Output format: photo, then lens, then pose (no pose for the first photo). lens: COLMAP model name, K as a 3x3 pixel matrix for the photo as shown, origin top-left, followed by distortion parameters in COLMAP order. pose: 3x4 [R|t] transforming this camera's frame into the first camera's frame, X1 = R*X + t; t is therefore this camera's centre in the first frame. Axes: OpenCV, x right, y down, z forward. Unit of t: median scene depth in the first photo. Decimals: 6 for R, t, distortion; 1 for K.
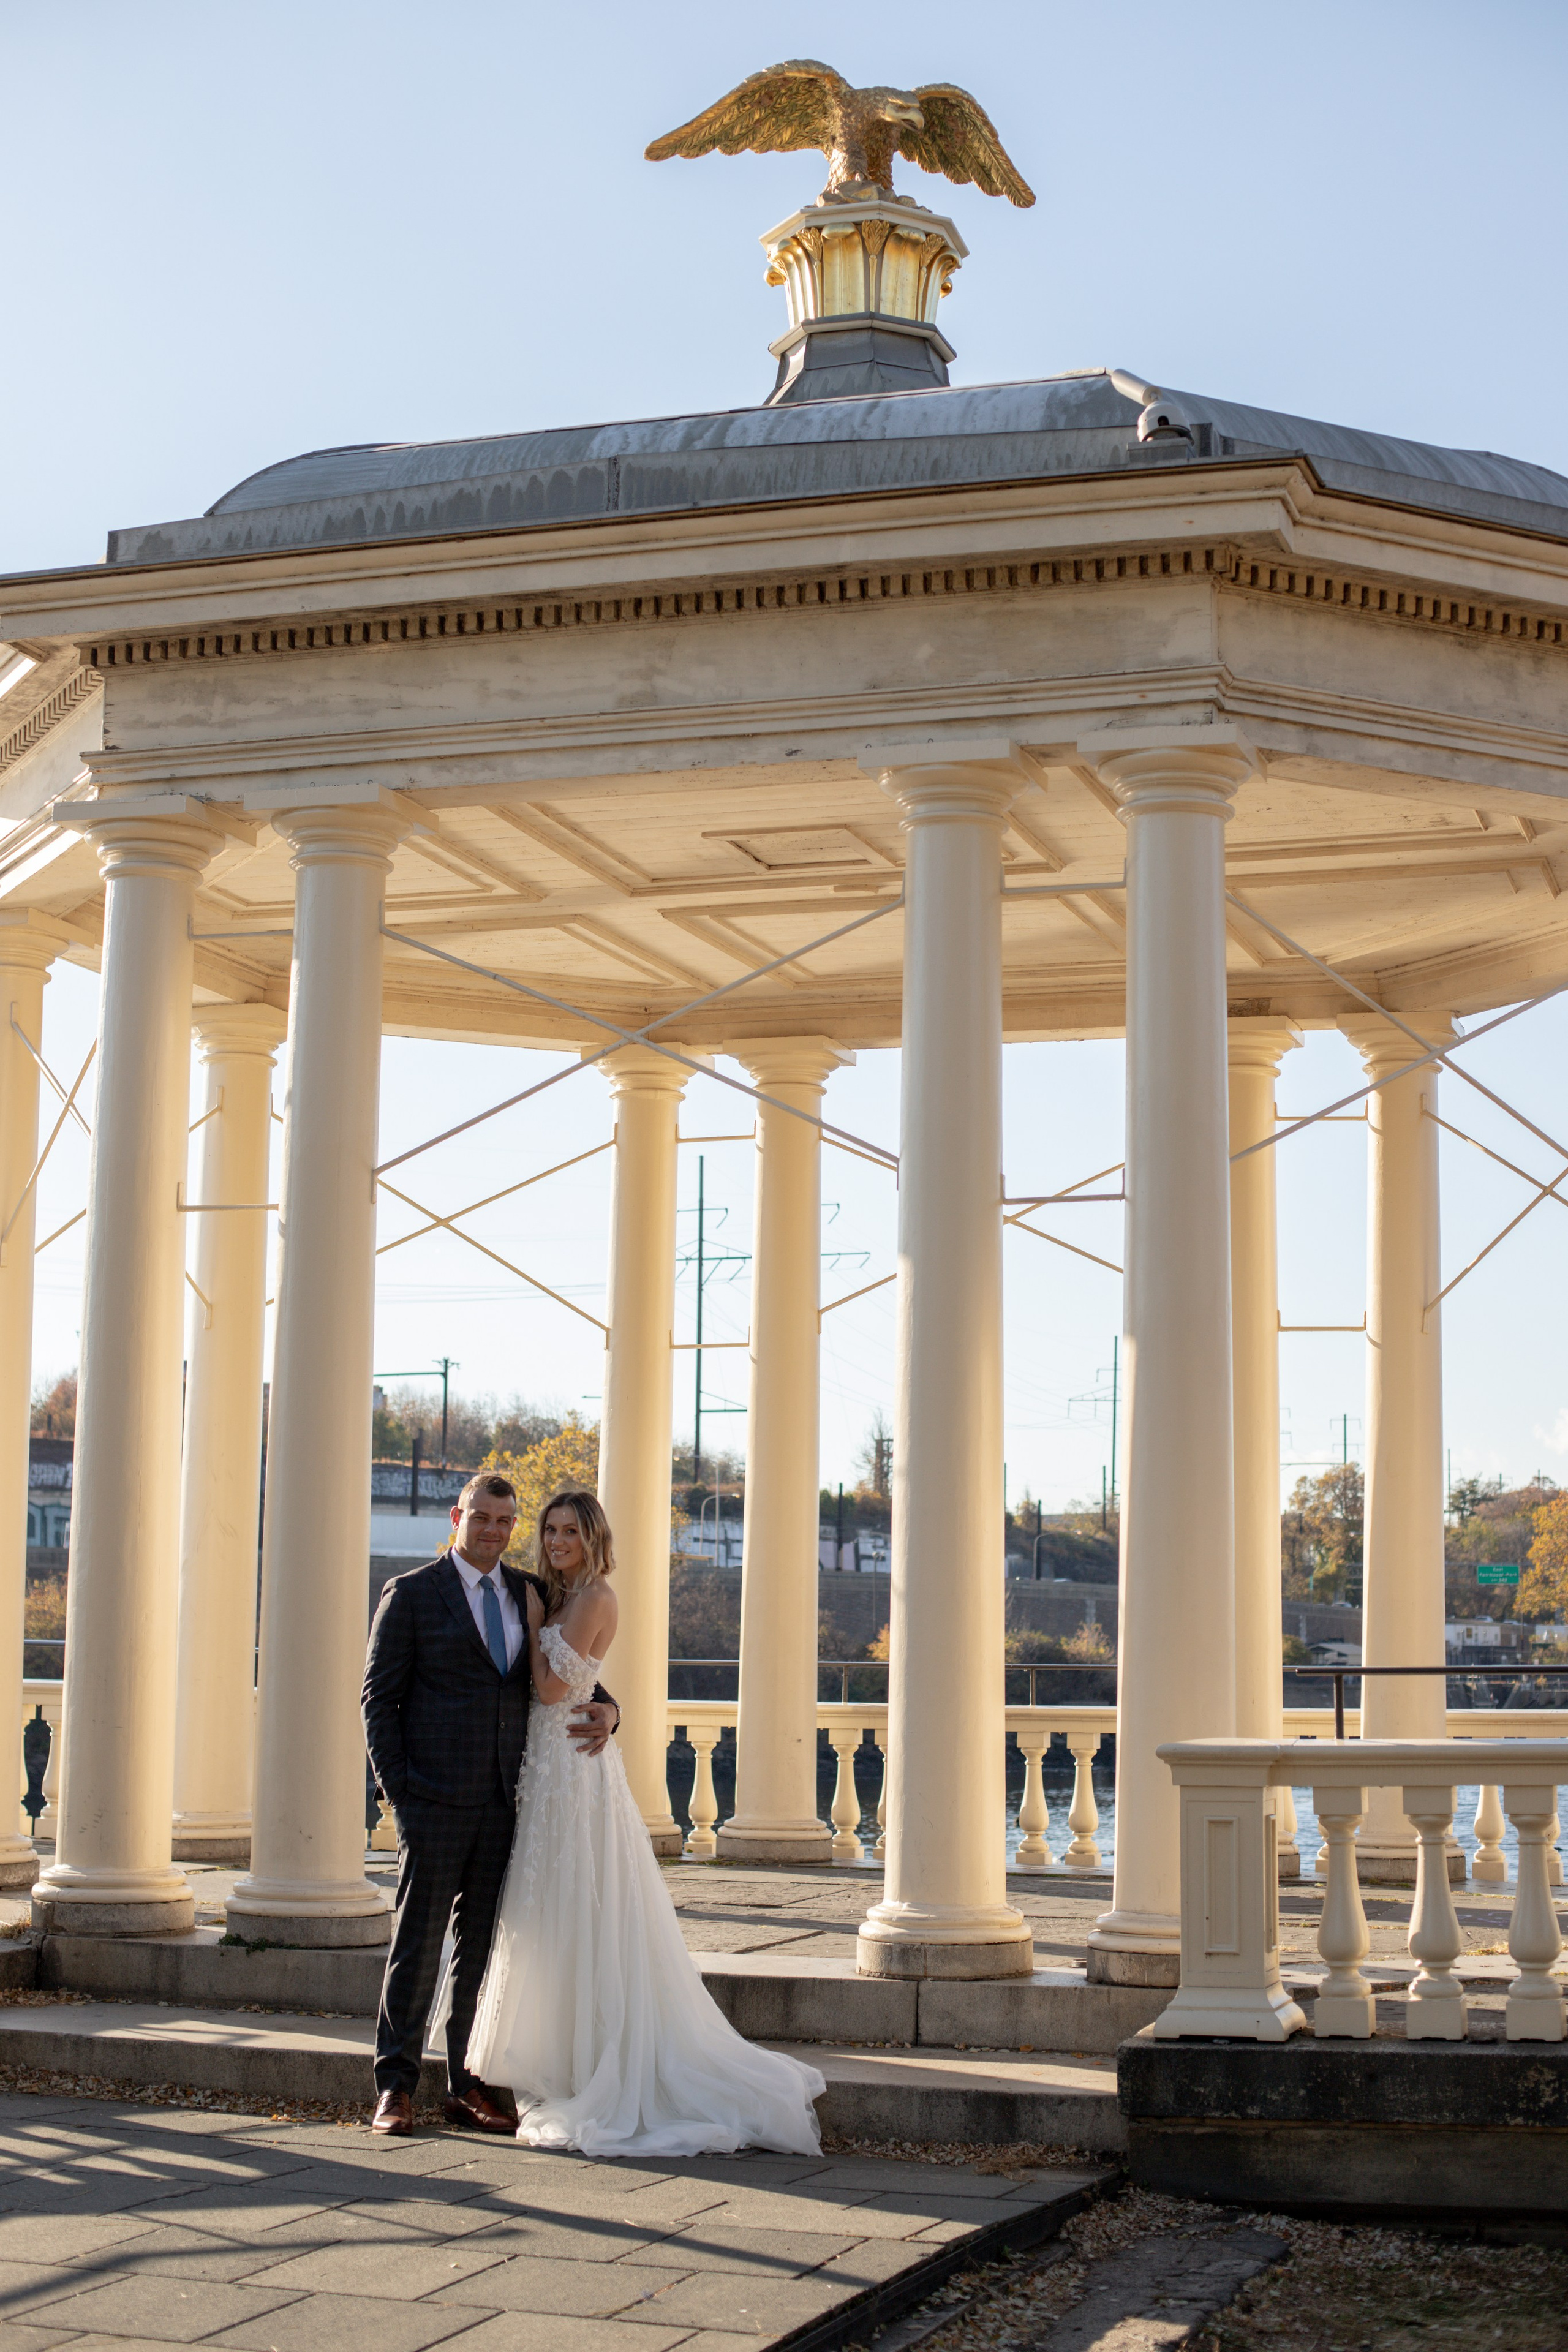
lens RADIAL K [[3444.4, 0, 781.7], [0, 3444.4, 1166.8], [0, 0, 1]] dist [-0.125877, 0.086450]
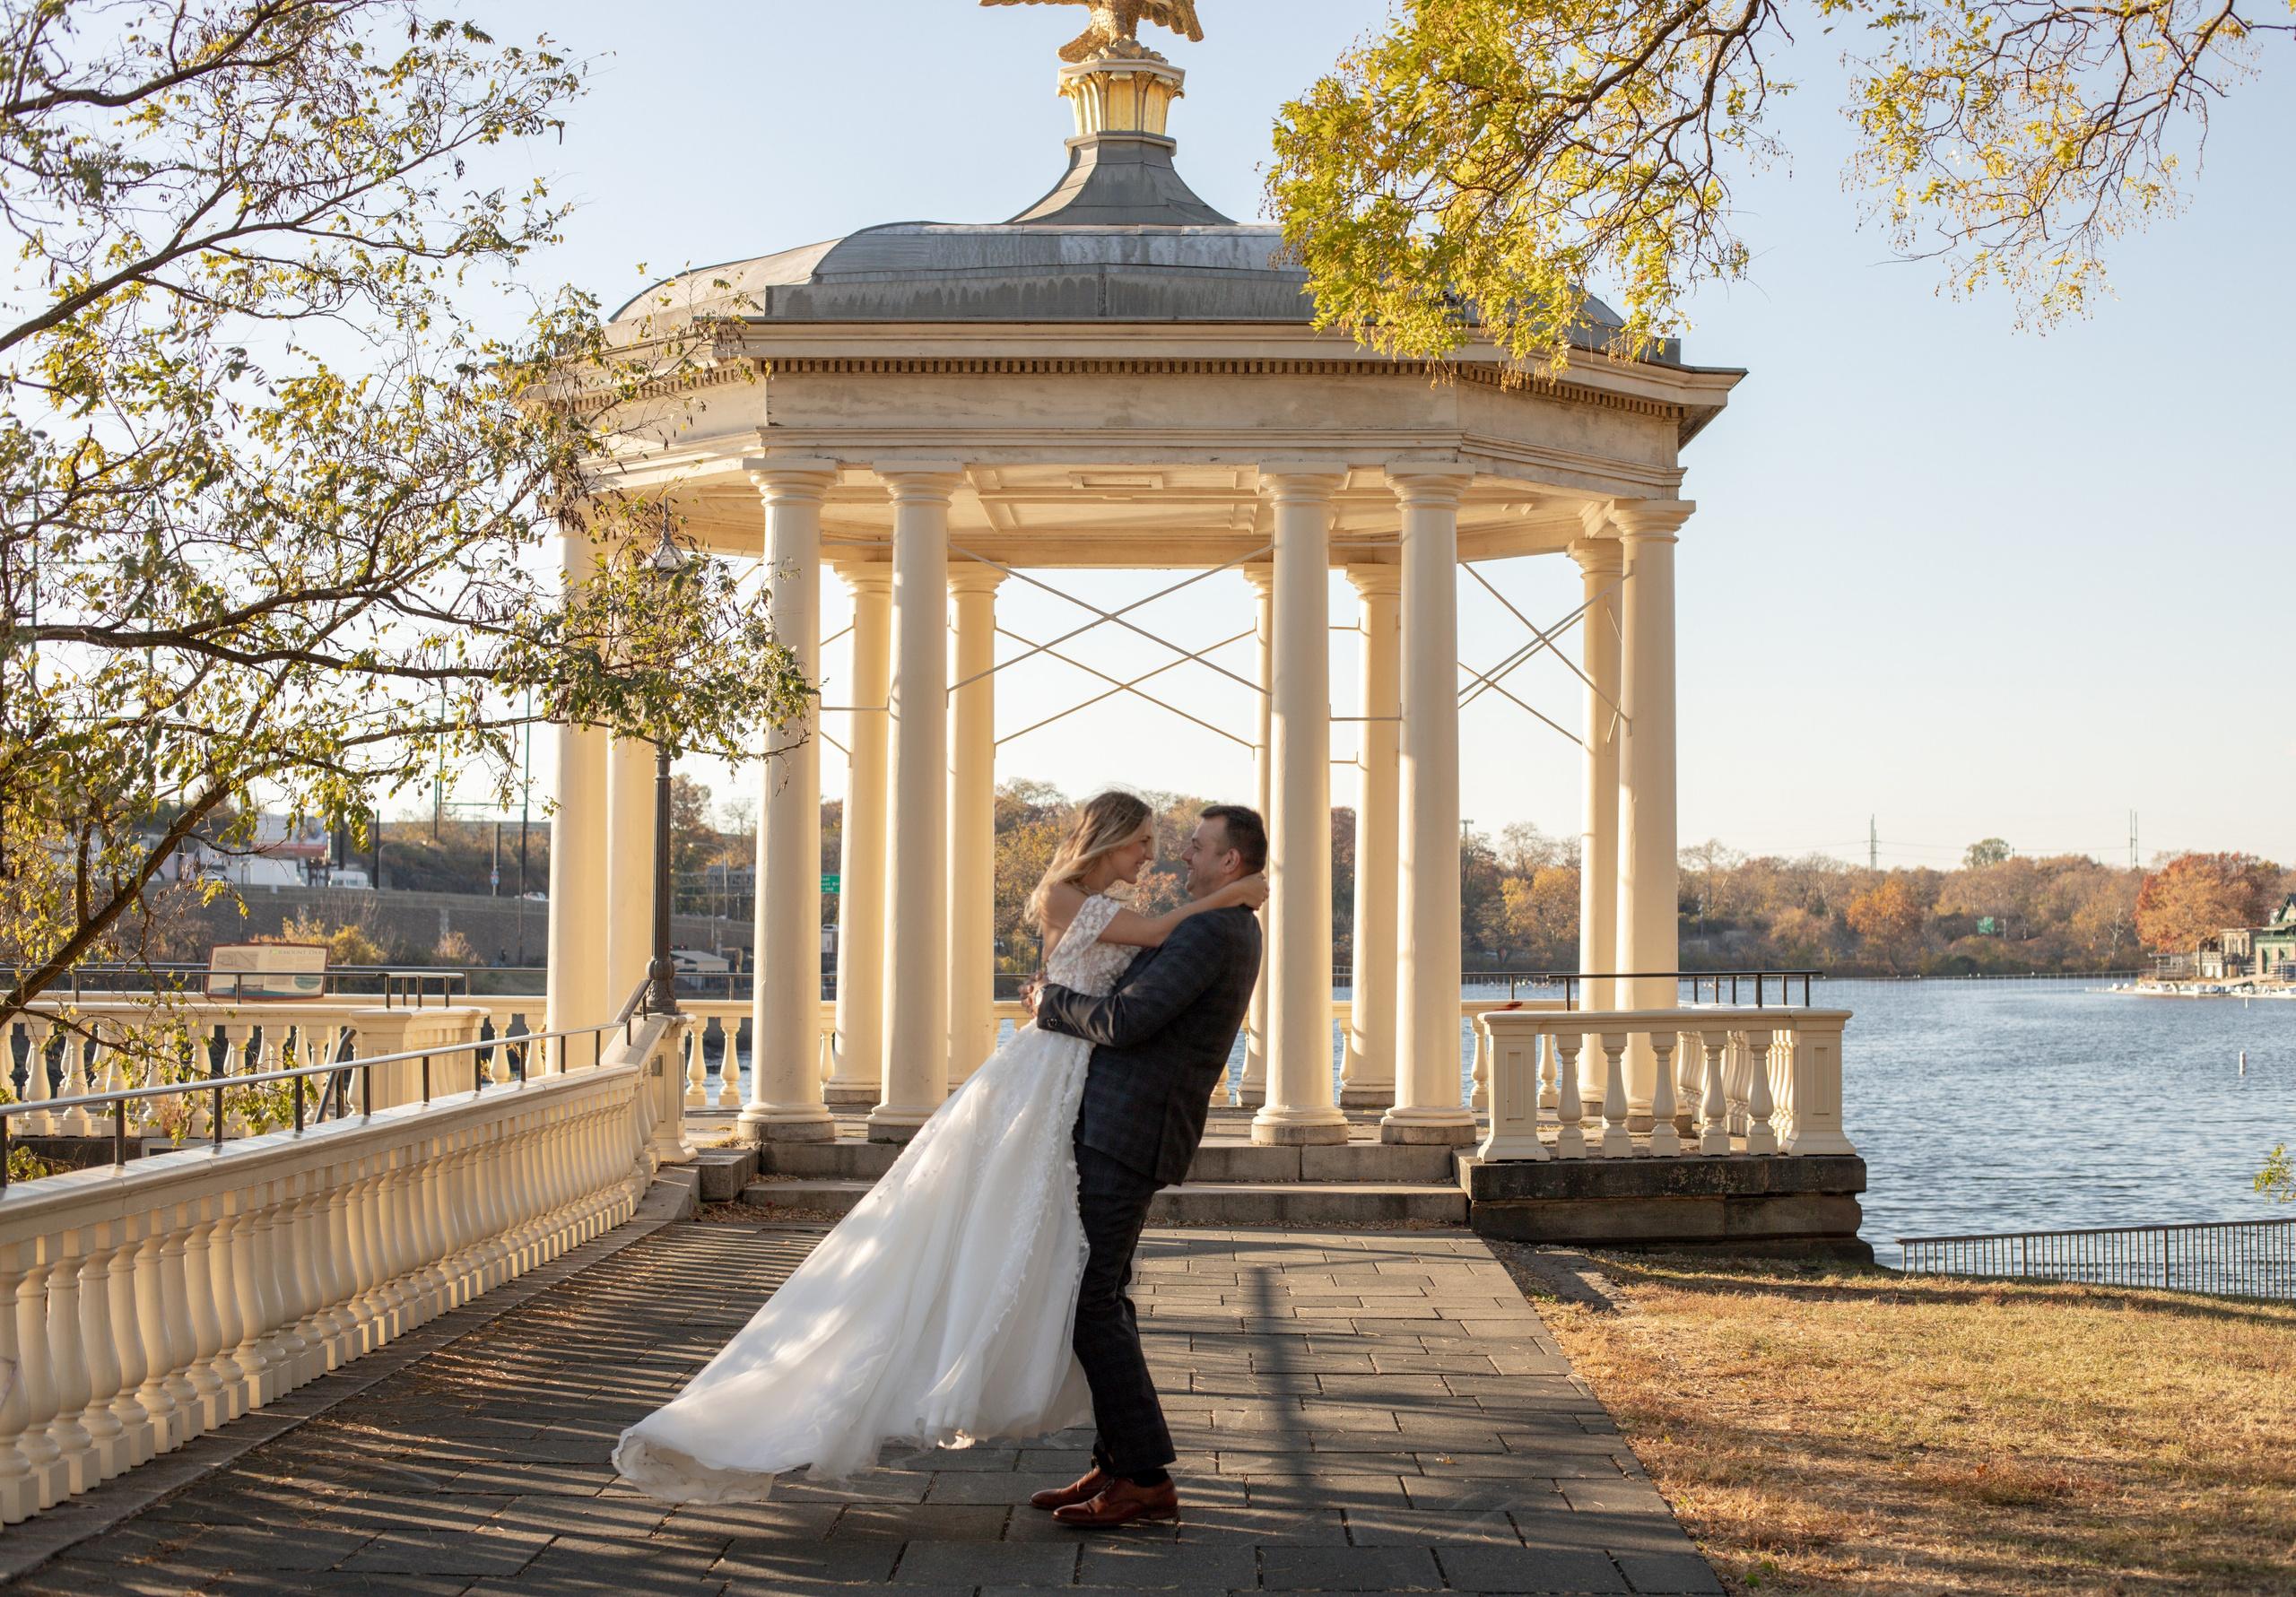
lens RADIAL K [[3425.5, 0, 1204.0], [0, 3425.5, 806.2], [0, 0, 1]] dist [-0.130868, 0.073327]
pose [[0.947937, 0.002831, 0.318446, -0.548210], [-0.033419, 0.995324, 0.090632, -0.100958], [-0.316700, -0.096555, 0.943598, -0.648825]]
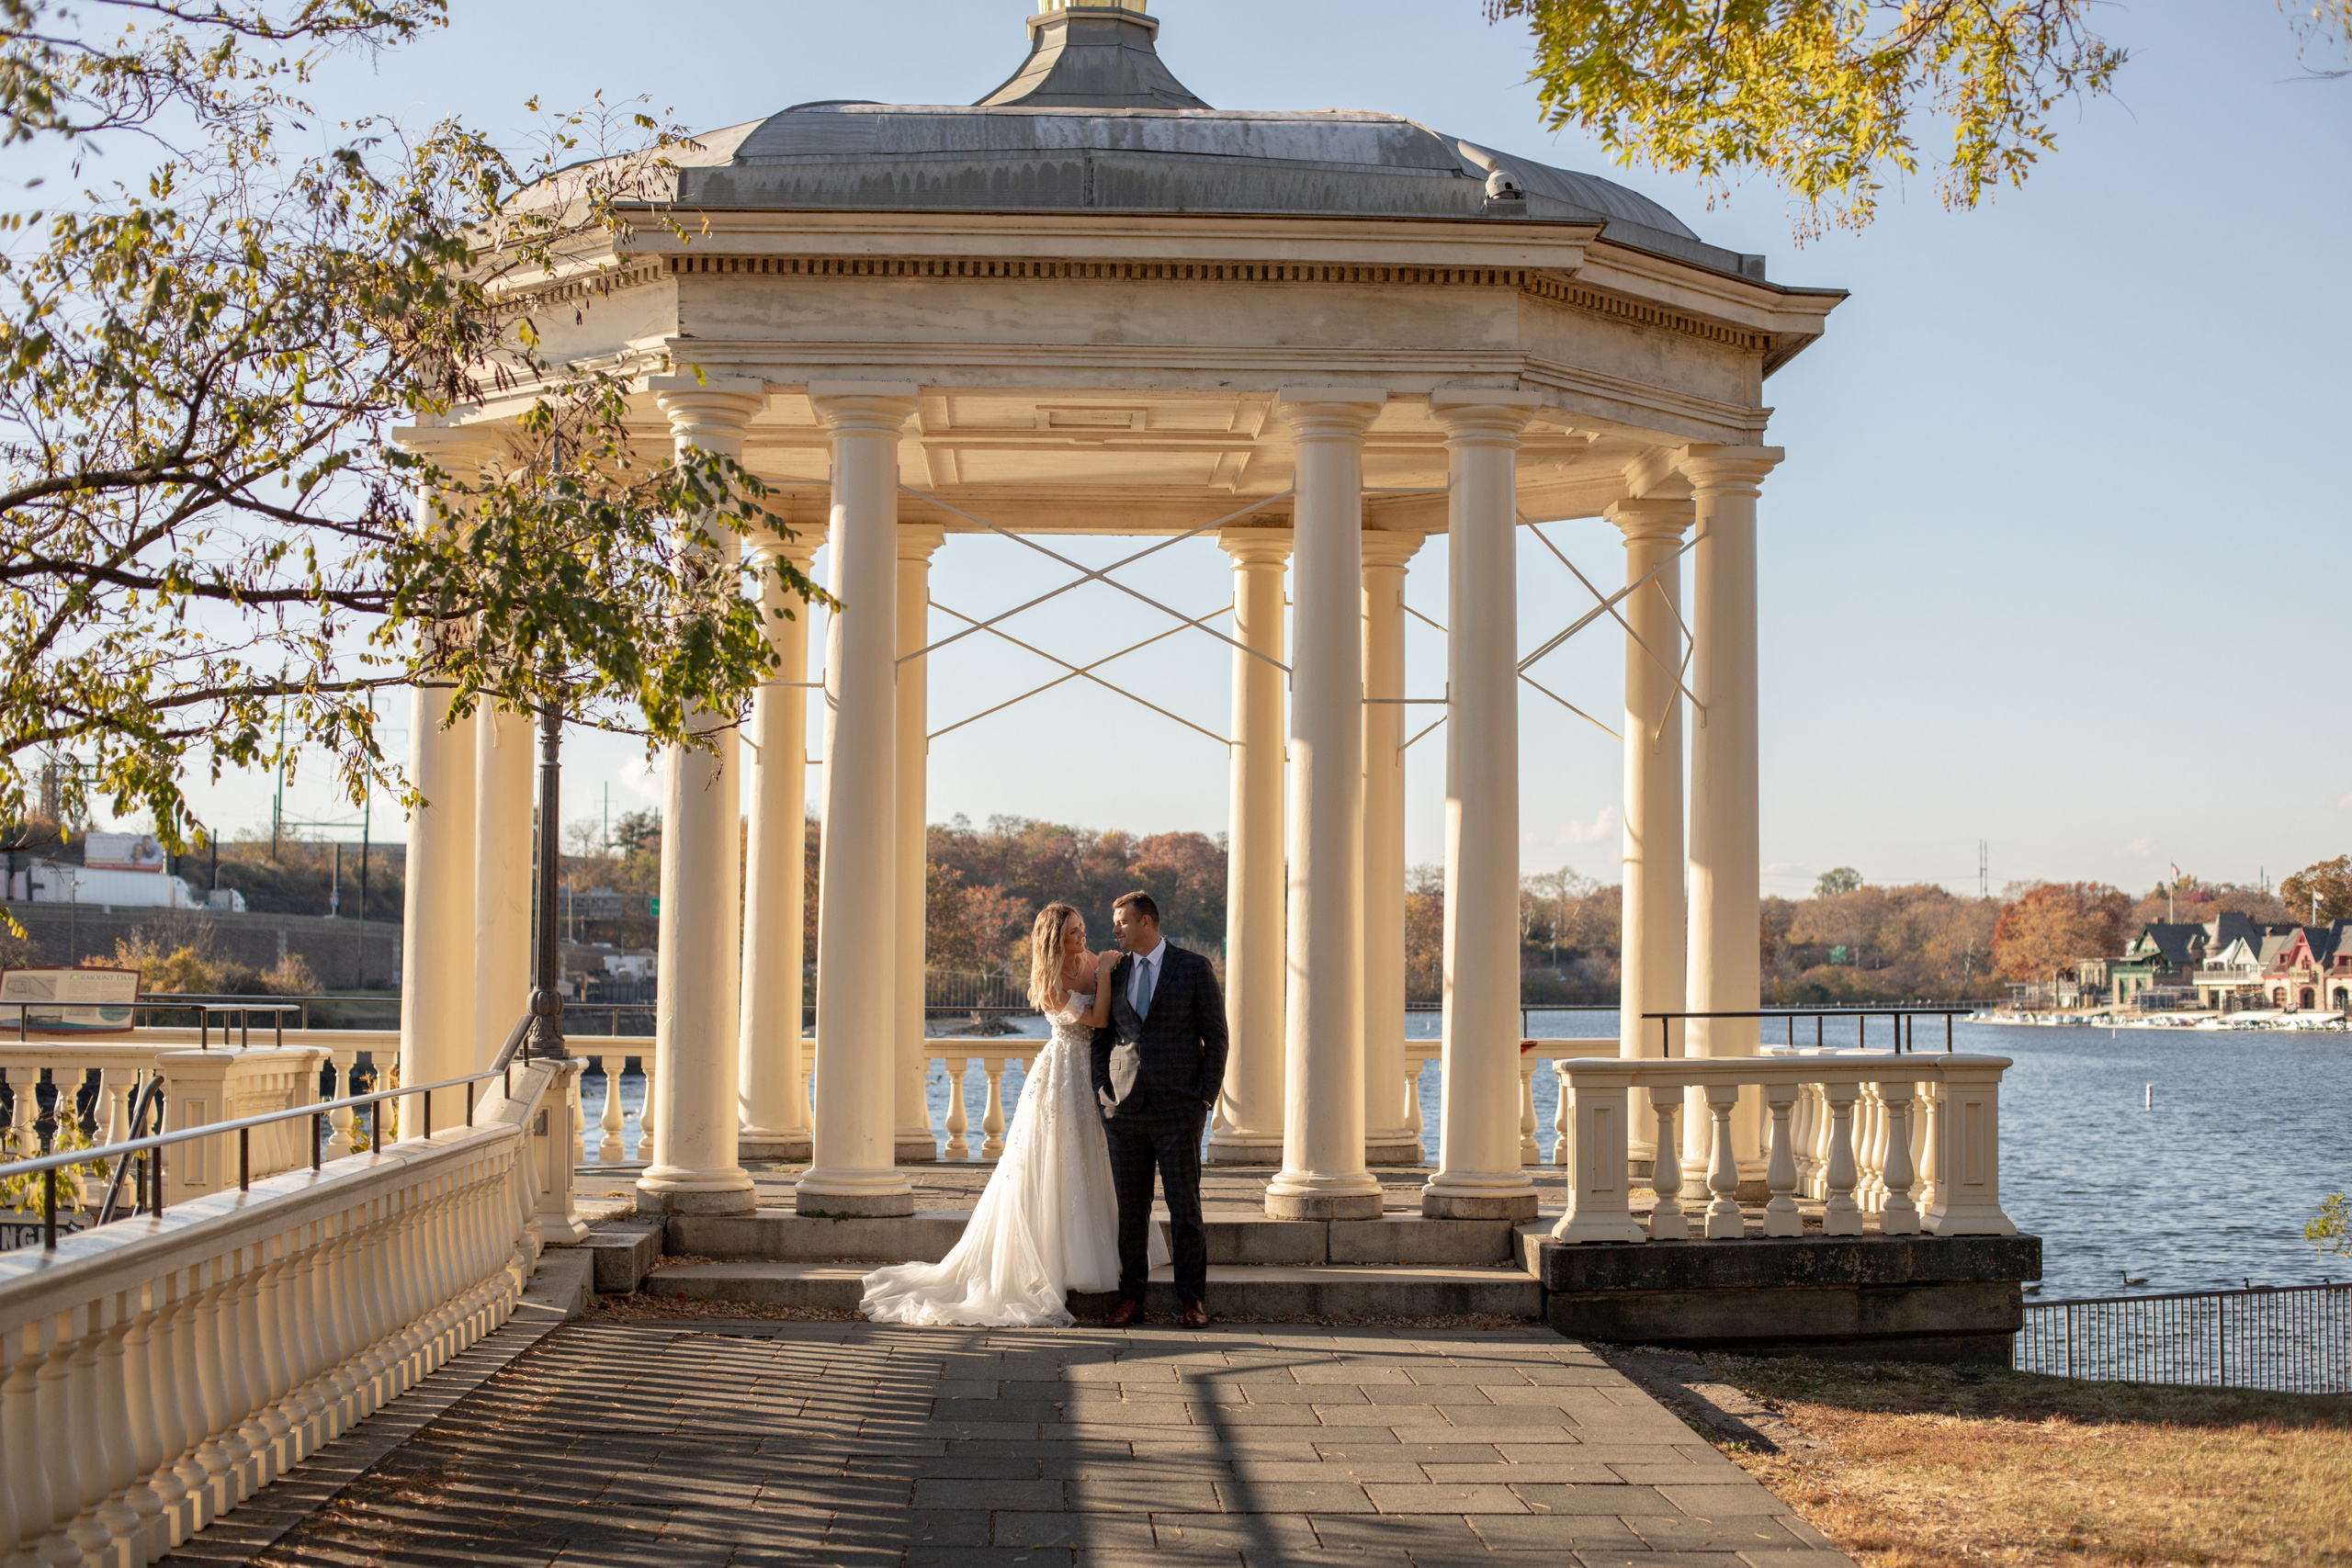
lens RADIAL K [[3444.0, 0, 1176.0], [0, 3444.0, 784.0], [0, 0, 1]] dist [-0.125877, 0.086450]
pose [[0.935867, 0.012818, 0.352120, -0.513265], [-0.042065, 0.996256, 0.075534, -0.060711], [-0.349833, -0.085502, 0.932902, -0.344453]]
